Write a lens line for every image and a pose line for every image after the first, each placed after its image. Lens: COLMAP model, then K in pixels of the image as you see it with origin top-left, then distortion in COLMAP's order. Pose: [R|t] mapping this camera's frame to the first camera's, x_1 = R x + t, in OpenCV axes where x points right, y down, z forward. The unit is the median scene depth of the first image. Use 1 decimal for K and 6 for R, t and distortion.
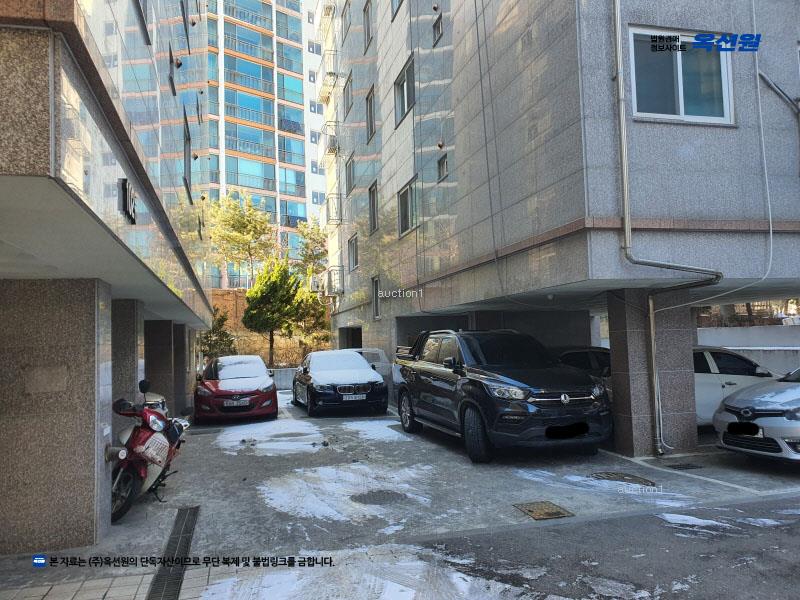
lens RADIAL K [[619.7, 0, 396.0], [0, 619.7, 300.6], [0, 0, 1]] dist [0.042663, -0.029988]
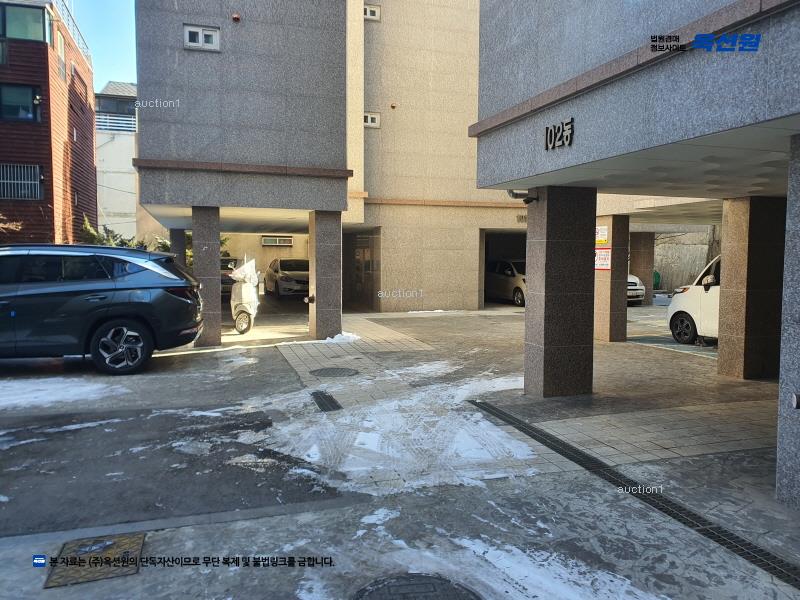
lens RADIAL K [[619.7, 0, 400.2], [0, 619.7, 297.6], [0, 0, 1]] dist [0.042663, -0.029988]
pose [[-0.997641, 0.032767, -0.060329, 0.002273], [0.032798, 0.999462, 0.000482, 0.092626], [0.060312, -0.001498, -0.998178, 1.188028]]
